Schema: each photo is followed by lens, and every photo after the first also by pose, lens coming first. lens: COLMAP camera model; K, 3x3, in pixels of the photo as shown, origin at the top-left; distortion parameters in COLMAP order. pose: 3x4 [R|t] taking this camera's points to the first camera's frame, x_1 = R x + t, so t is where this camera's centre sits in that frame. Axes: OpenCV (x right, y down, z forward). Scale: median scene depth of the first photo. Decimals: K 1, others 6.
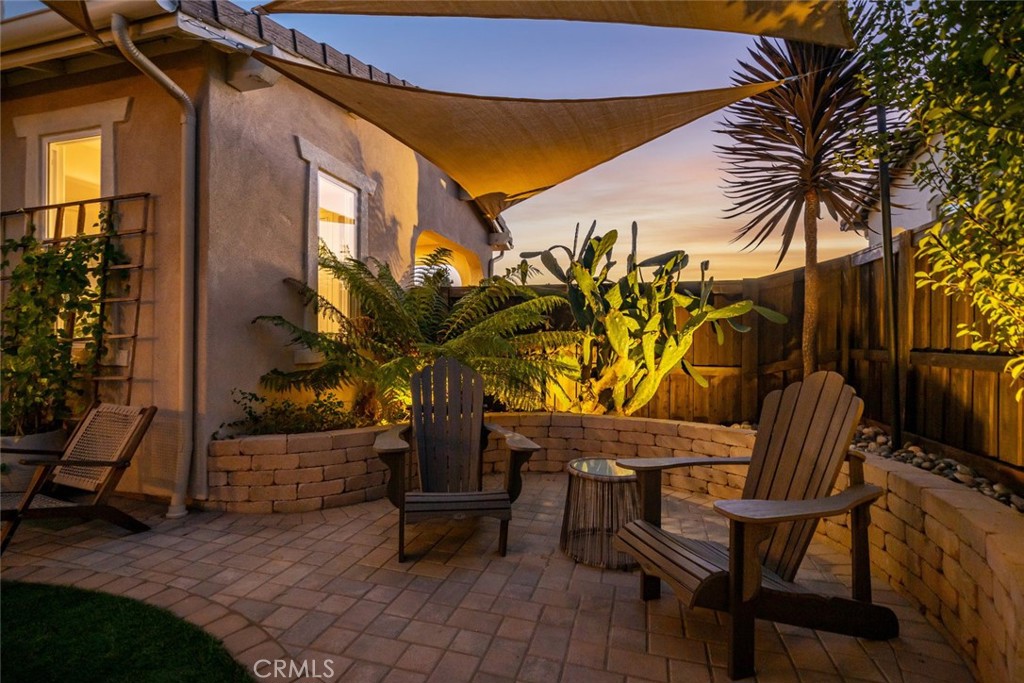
lens RADIAL K [[487.7, 0, 500.2], [0, 487.7, 335.2], [0, 0, 1]] dist [0.000638, -0.000102]
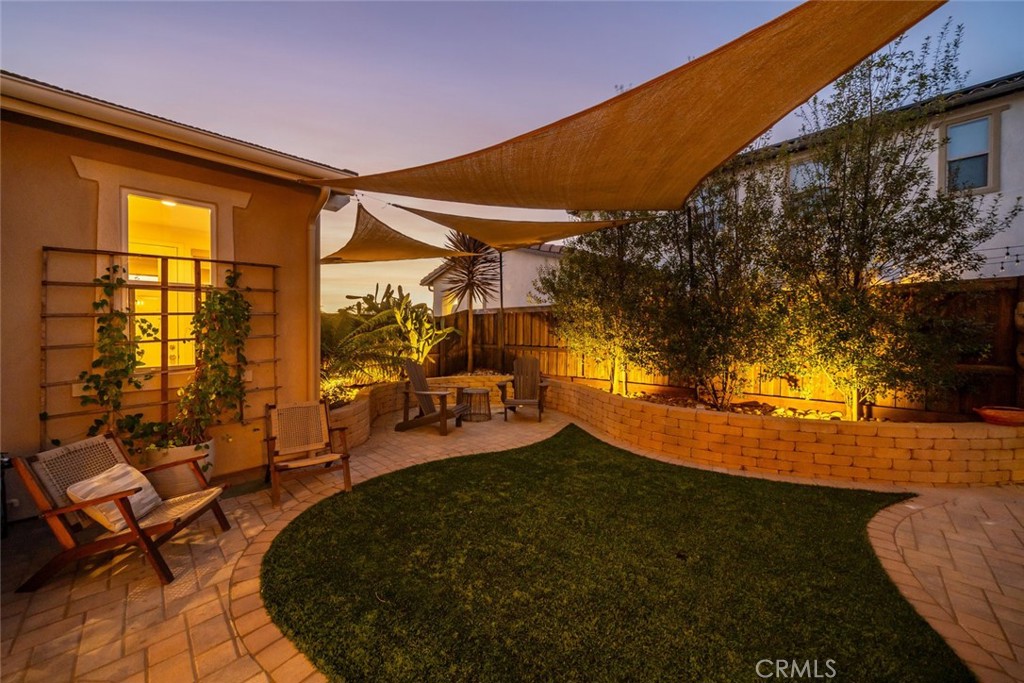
lens RADIAL K [[359.1, 0, 500.3], [0, 359.1, 340.5], [0, 0, 1]] dist [-0.012594, -0.000014]
pose [[0.487761, -0.033602, 0.872331, -0.992220], [-0.005634, 0.999117, 0.041636, -0.079670], [-0.872959, -0.025223, 0.487141, -0.116380]]
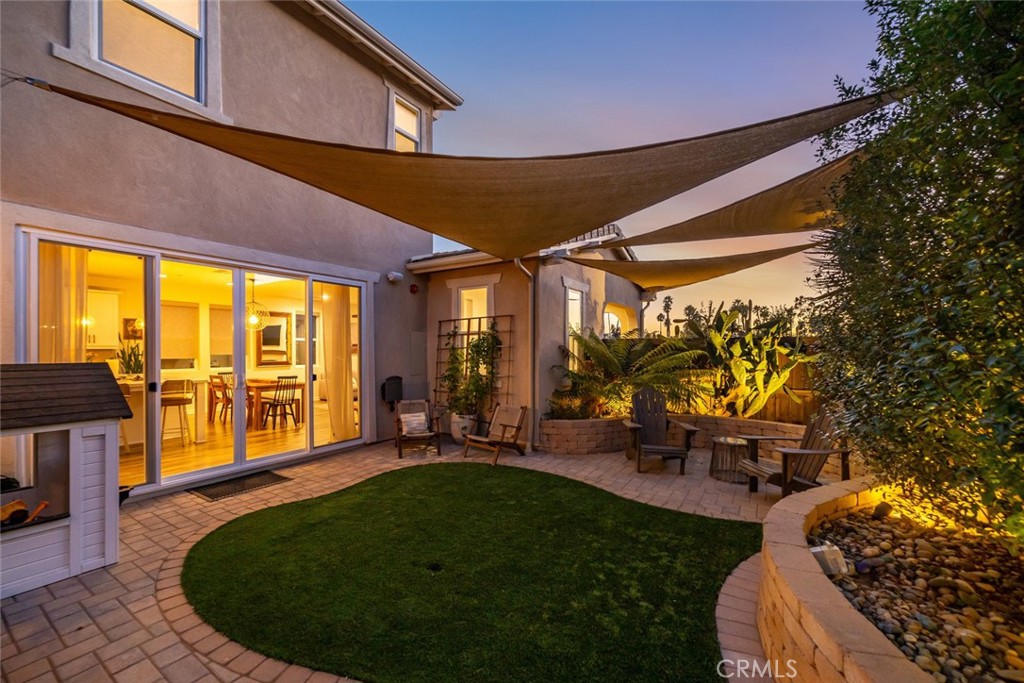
lens RADIAL K [[414.2, 0, 490.6], [0, 414.2, 349.3], [0, 0, 1]] dist [-0.000887, -0.000084]
pose [[0.953385, -0.006840, -0.301679, -0.159305], [0.010650, 0.999883, 0.010985, -0.107876], [0.301569, -0.013685, 0.953346, -0.686637]]
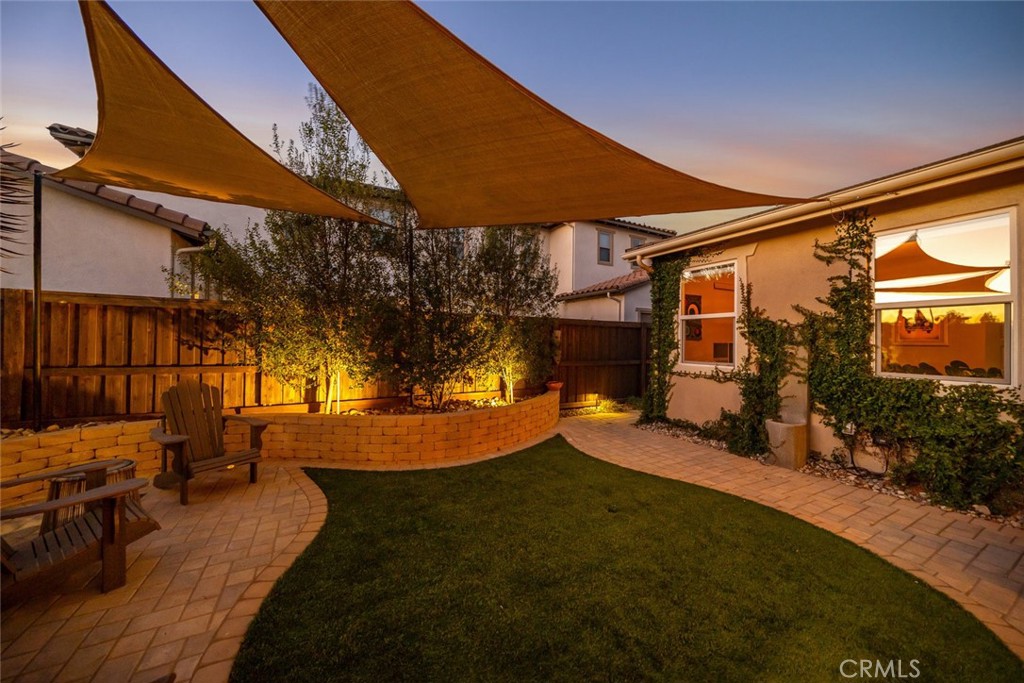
lens RADIAL K [[359.1, 0, 500.3], [0, 359.1, 340.5], [0, 0, 1]] dist [-0.012594, -0.000014]
pose [[-0.680925, -0.009863, 0.732286, -0.788311], [-0.024119, 0.999669, -0.008962, -0.066883], [-0.731956, -0.023765, -0.680938, 0.525920]]
